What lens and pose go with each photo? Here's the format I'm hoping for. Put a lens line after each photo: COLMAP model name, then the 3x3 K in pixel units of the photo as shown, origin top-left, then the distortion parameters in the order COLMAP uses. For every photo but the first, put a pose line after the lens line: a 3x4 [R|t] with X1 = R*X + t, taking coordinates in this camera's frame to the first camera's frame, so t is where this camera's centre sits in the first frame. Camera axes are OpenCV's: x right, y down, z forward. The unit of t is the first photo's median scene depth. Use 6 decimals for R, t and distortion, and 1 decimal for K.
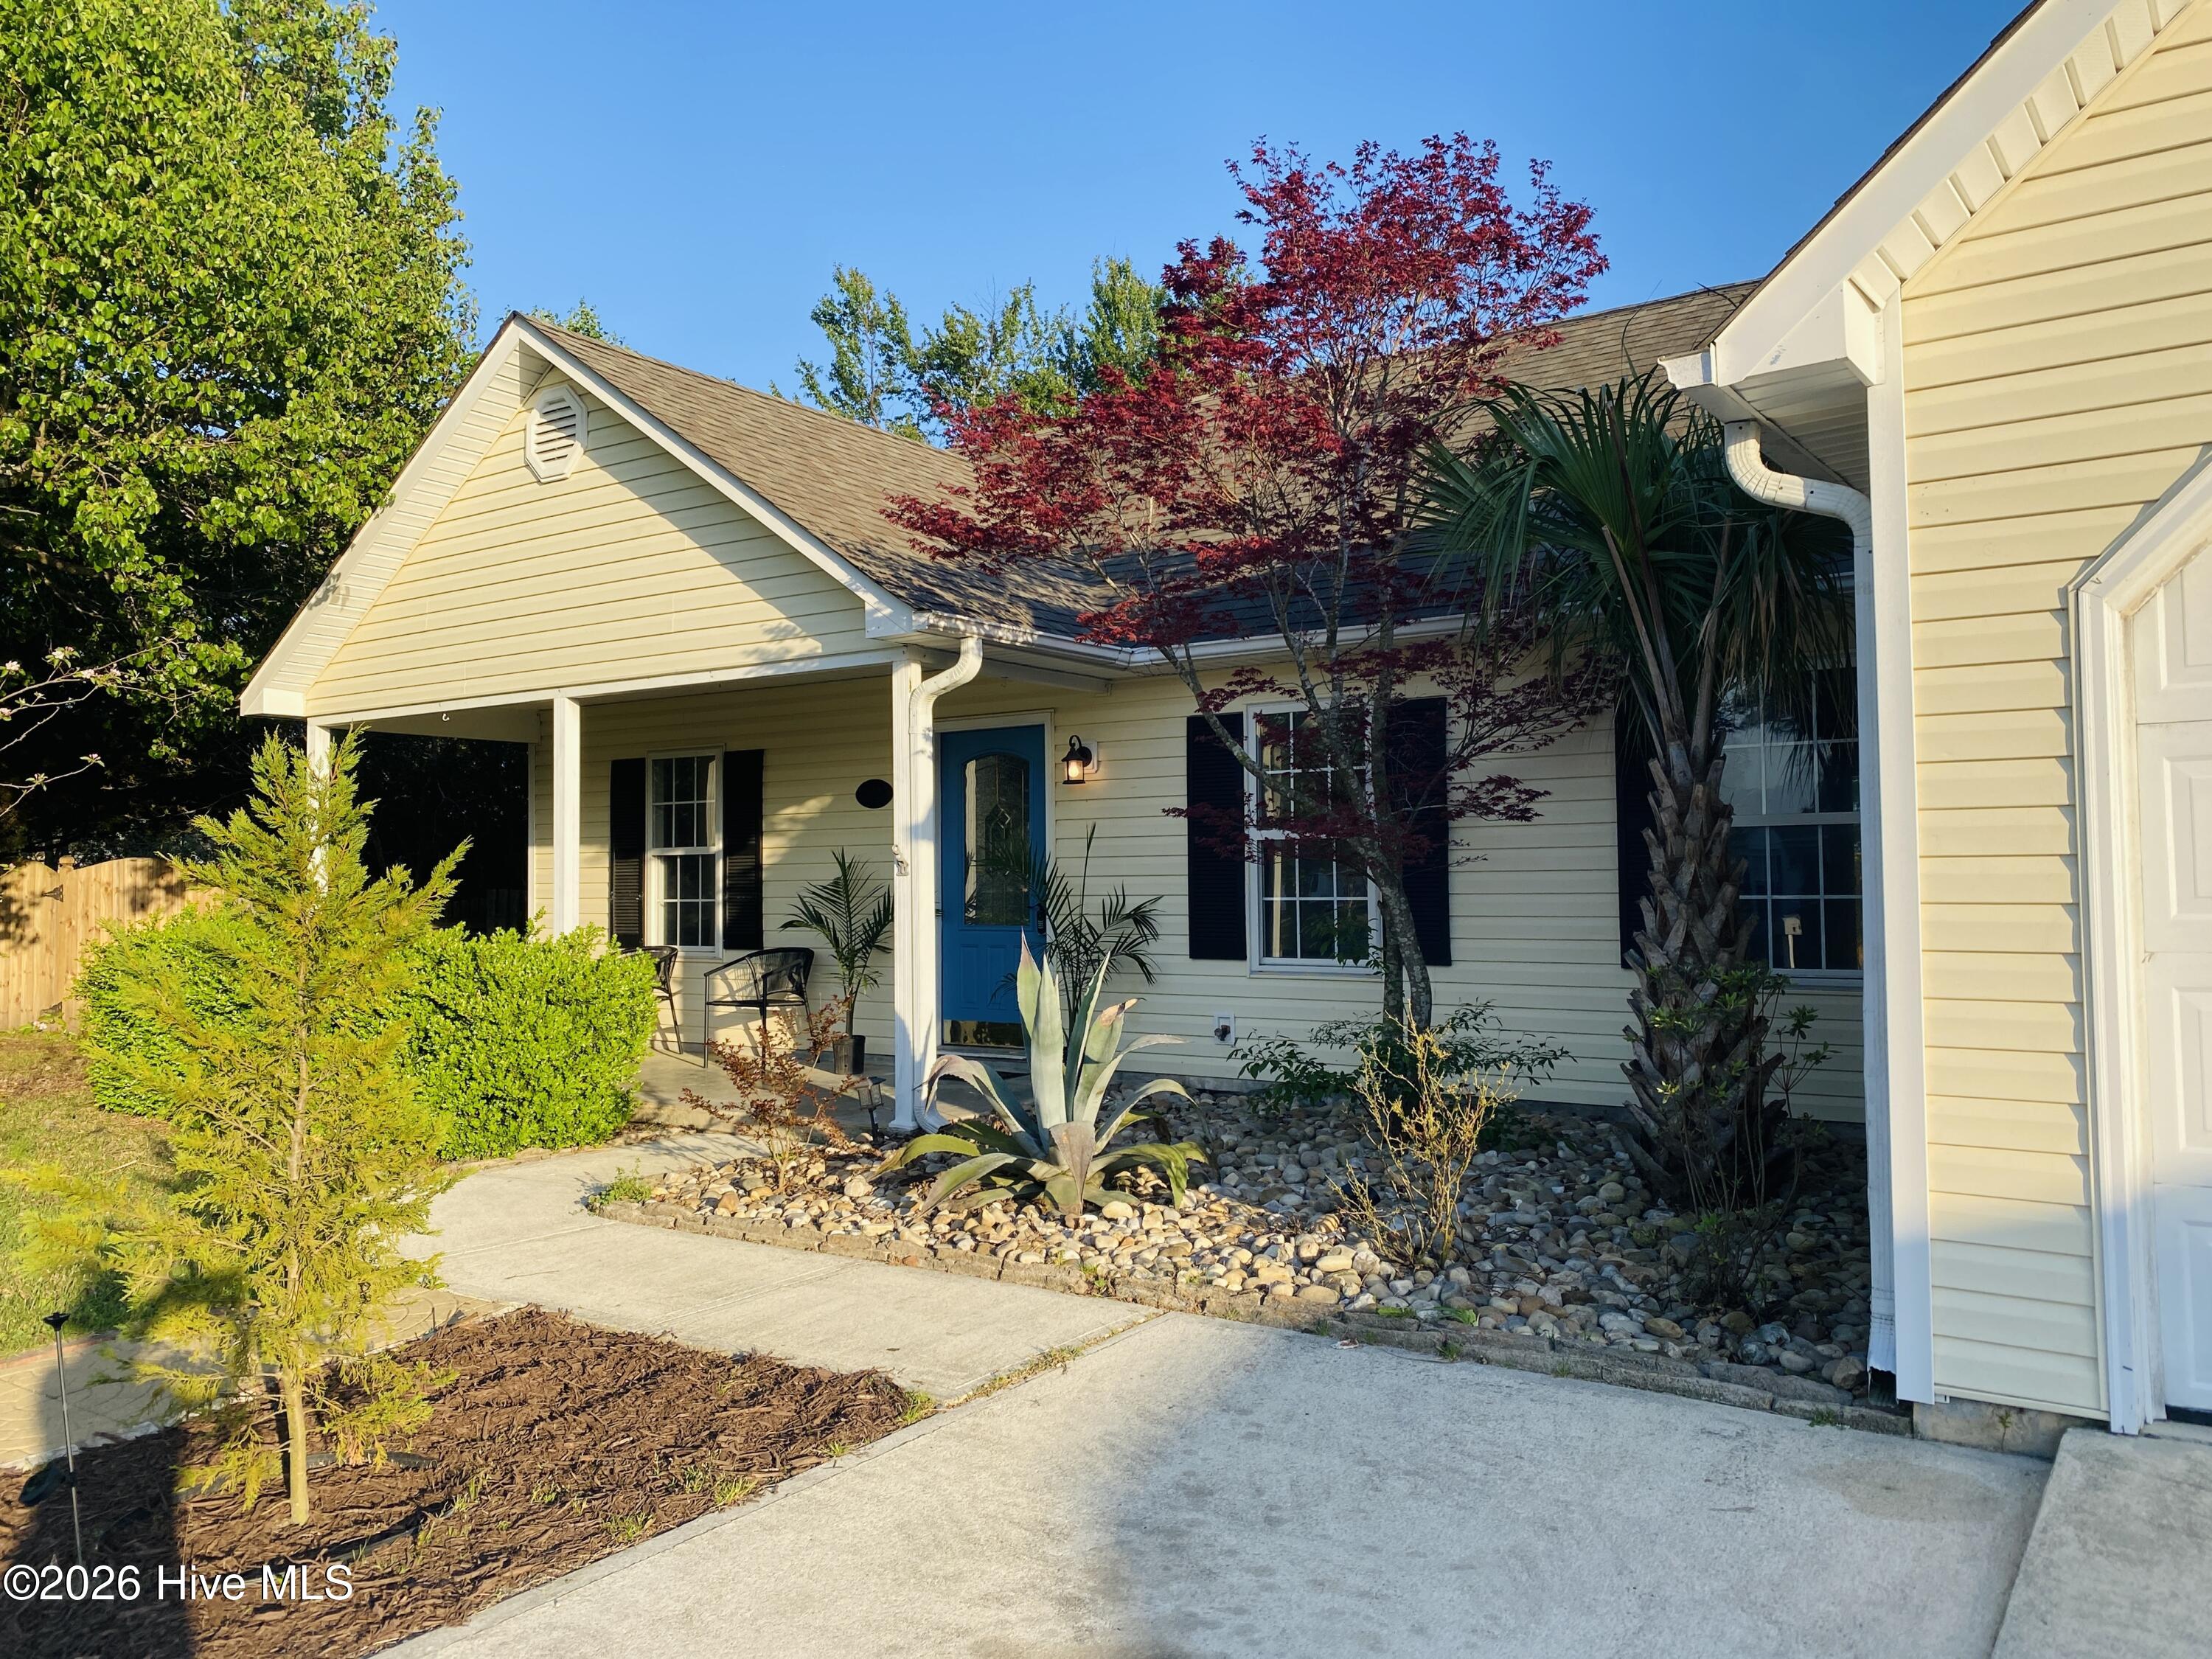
lens RADIAL K [[1672.5, 0, 1095.7], [0, 1672.5, 814.5], [0, 0, 1]] dist [0.021709, -0.040822]
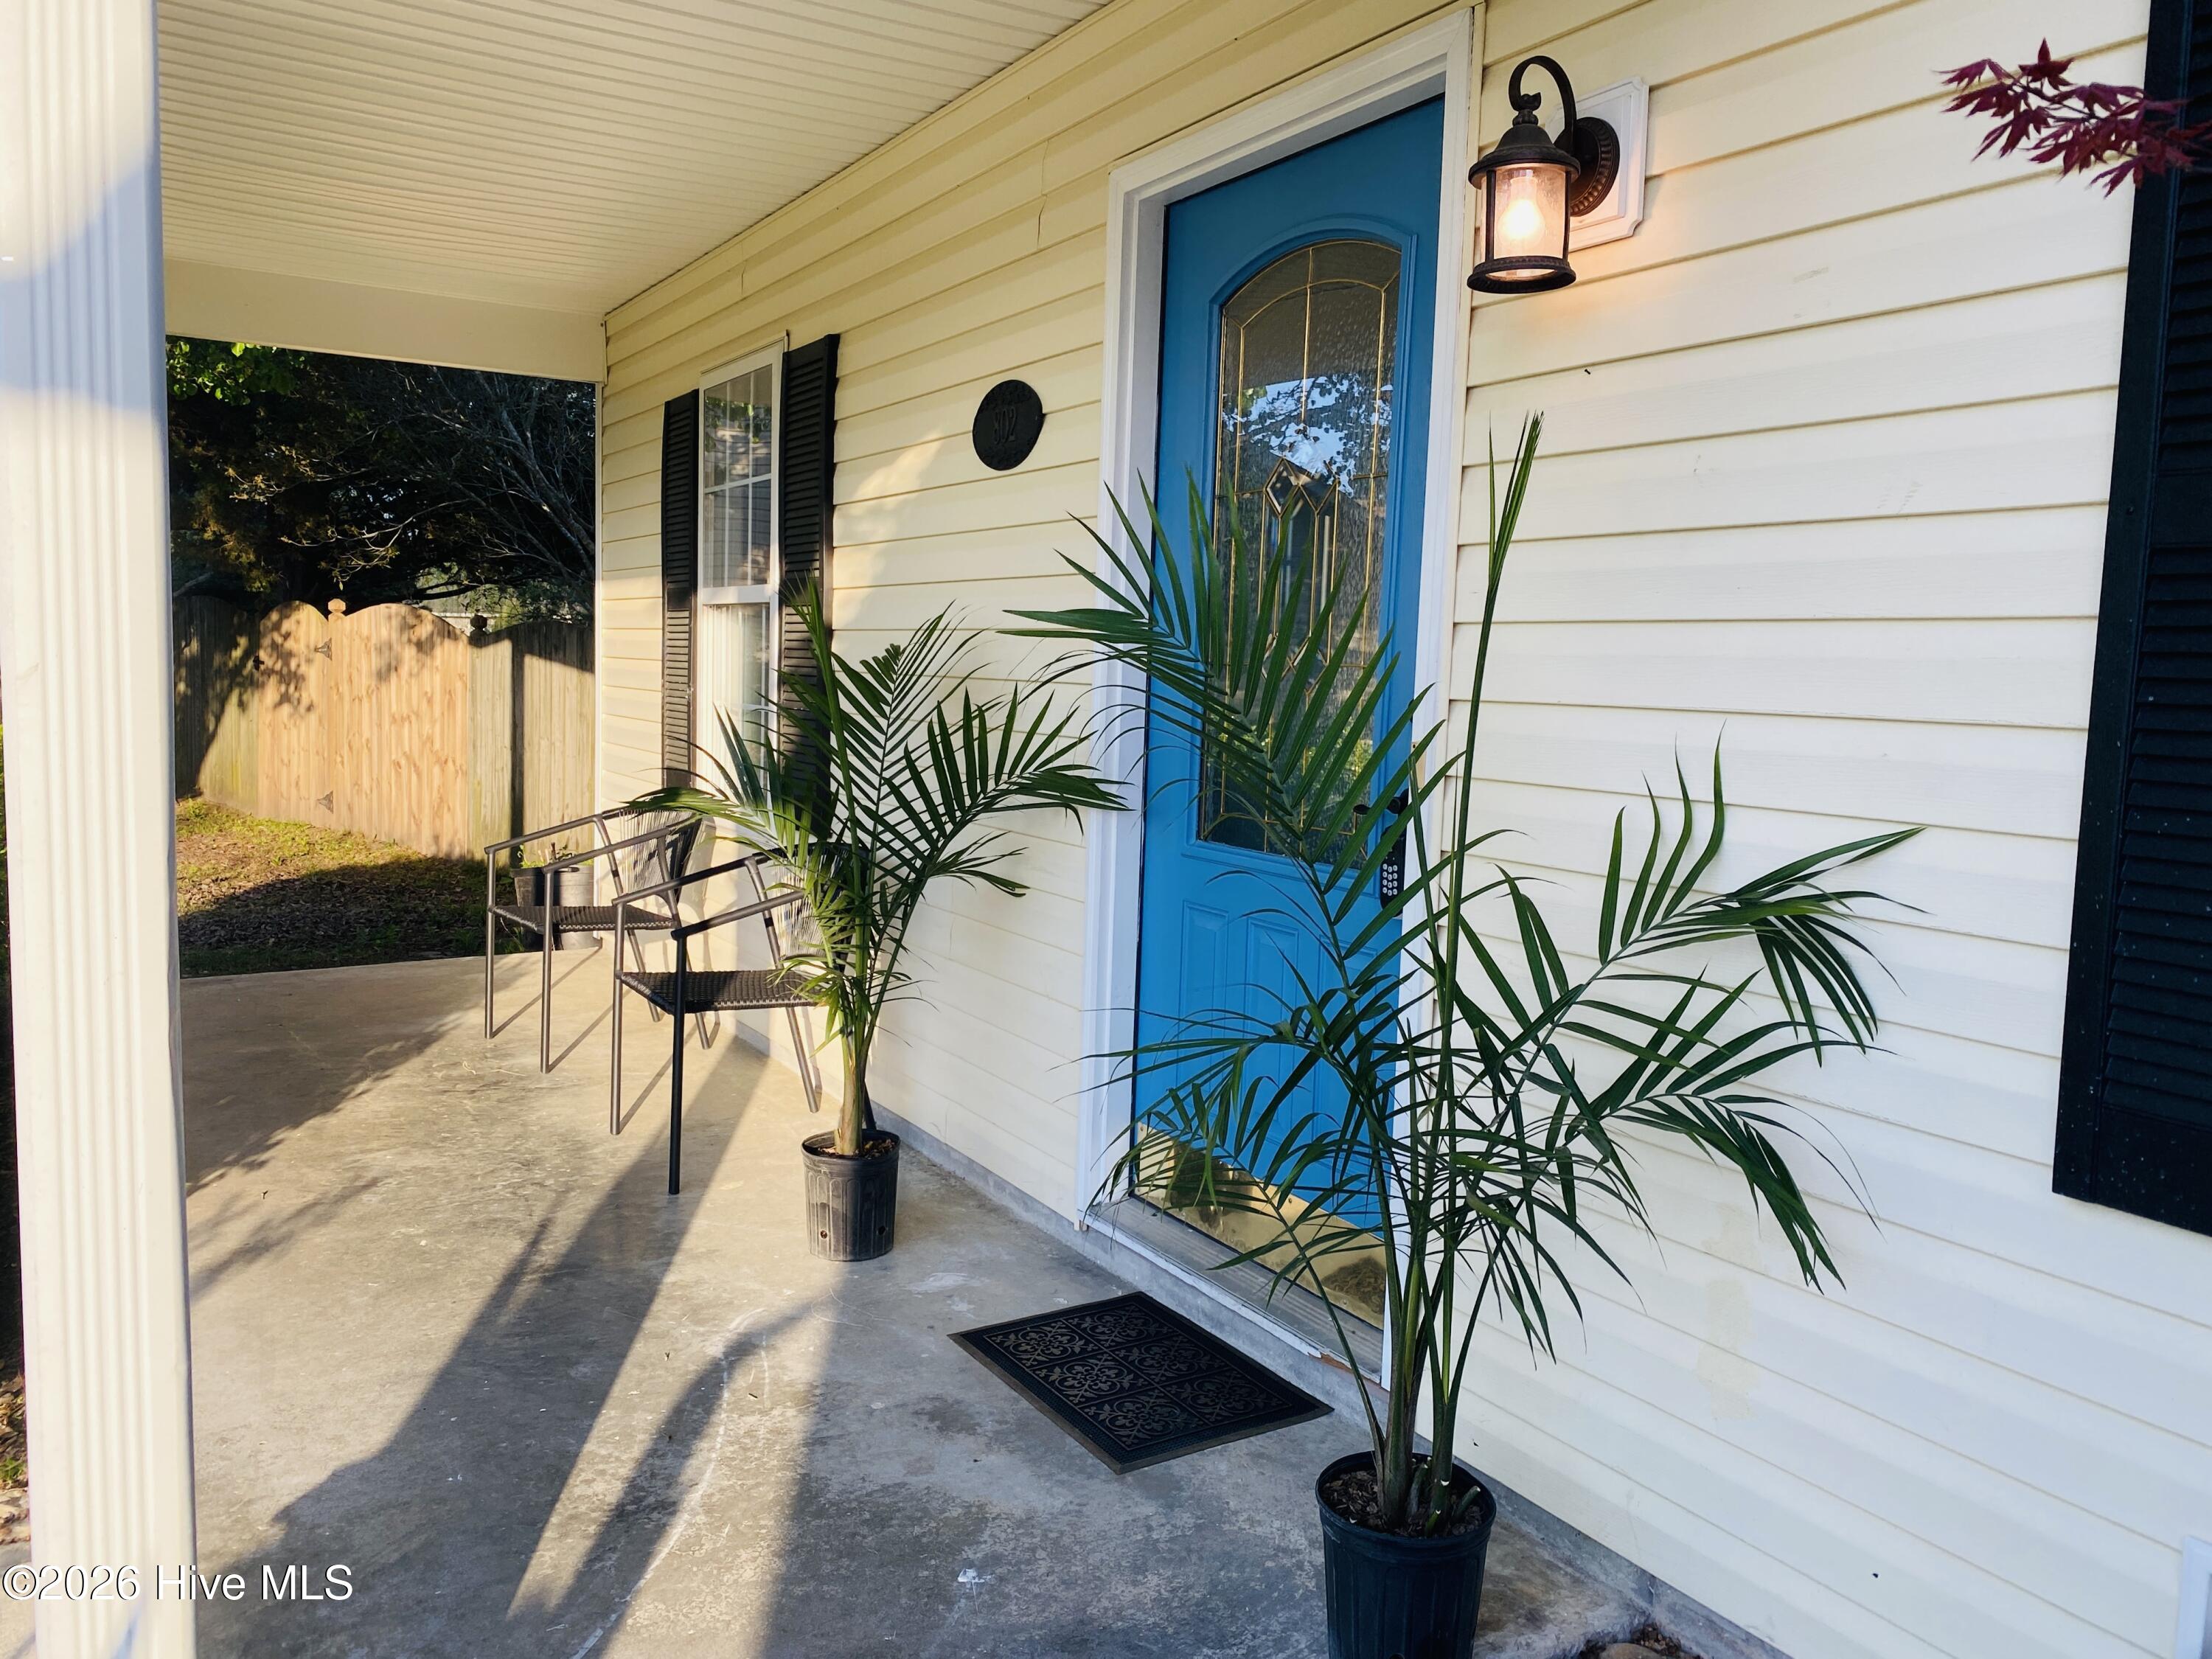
lens RADIAL K [[1672.5, 0, 1116.4], [0, 1672.5, 827.1], [0, 0, 1]] dist [0.021709, -0.040822]
pose [[0.911459, 0.075674, -0.404370, 0.032485], [-0.019417, 0.989754, 0.141457, 0.021764], [0.410932, -0.121081, 0.903590, 0.754137]]
